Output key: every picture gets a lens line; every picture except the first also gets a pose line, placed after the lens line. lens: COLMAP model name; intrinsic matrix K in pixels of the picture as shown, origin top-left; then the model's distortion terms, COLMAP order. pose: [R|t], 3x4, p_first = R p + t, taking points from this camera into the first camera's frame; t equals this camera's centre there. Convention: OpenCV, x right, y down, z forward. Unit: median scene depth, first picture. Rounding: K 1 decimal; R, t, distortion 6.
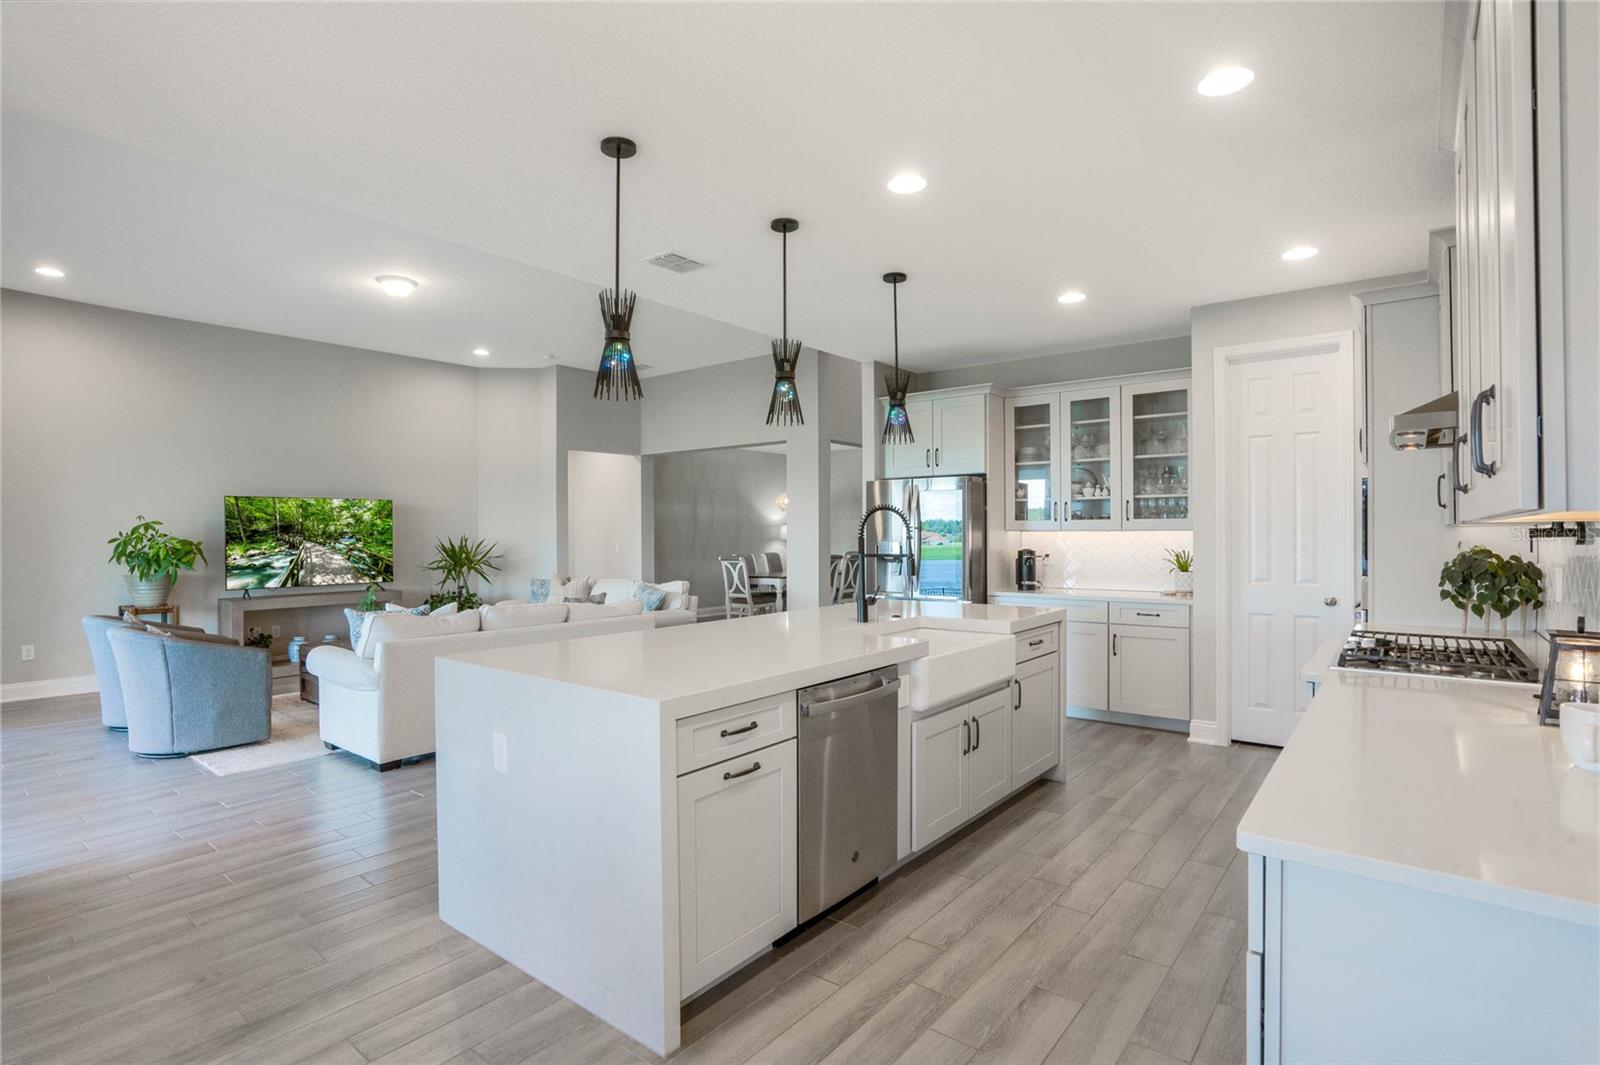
lens RADIAL K [[775.0, 0, 800.0], [0, 775.0, 532.5], [0, 0, 1]] dist [-0.032976, 0.010776]
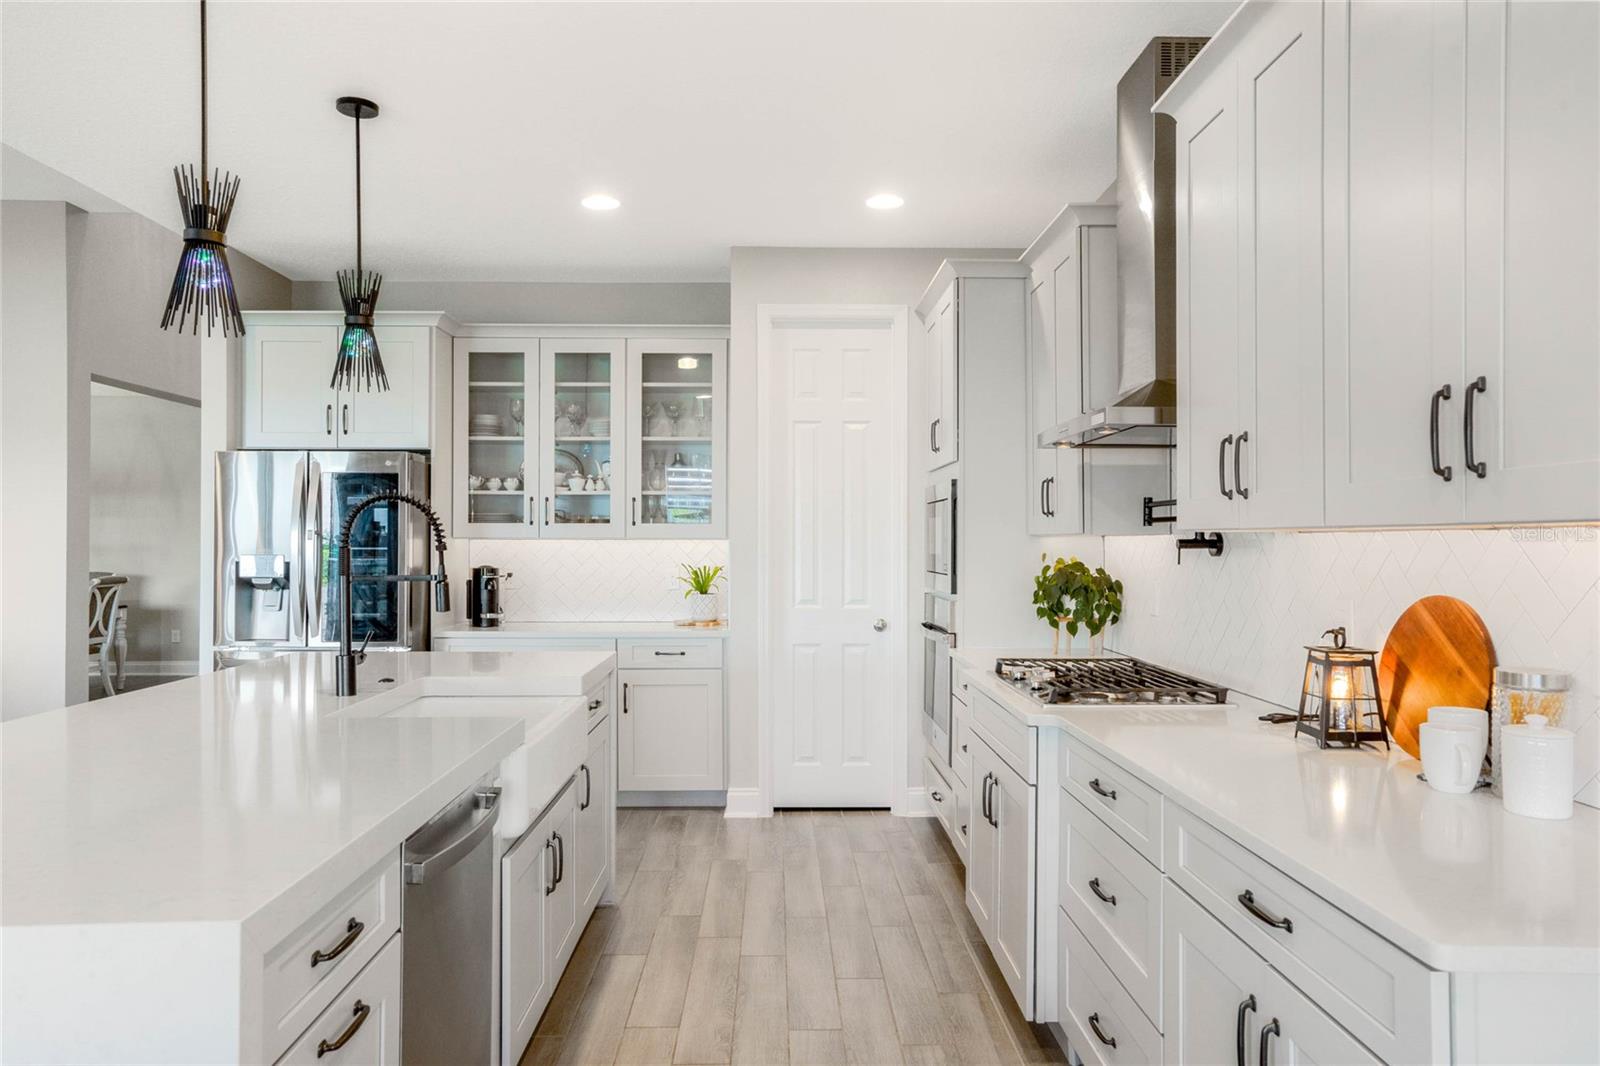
lens RADIAL K [[1091.8, 0, 800.0], [0, 1091.8, 533.0], [0, 0, 1]] dist [-0.002783, 0.001183]
pose [[0.773015, 0.010141, 0.634307, -0.121401], [-0.005080, 0.999939, -0.009796, 0.001286], [-0.634367, 0.004351, 0.773020, 0.118599]]
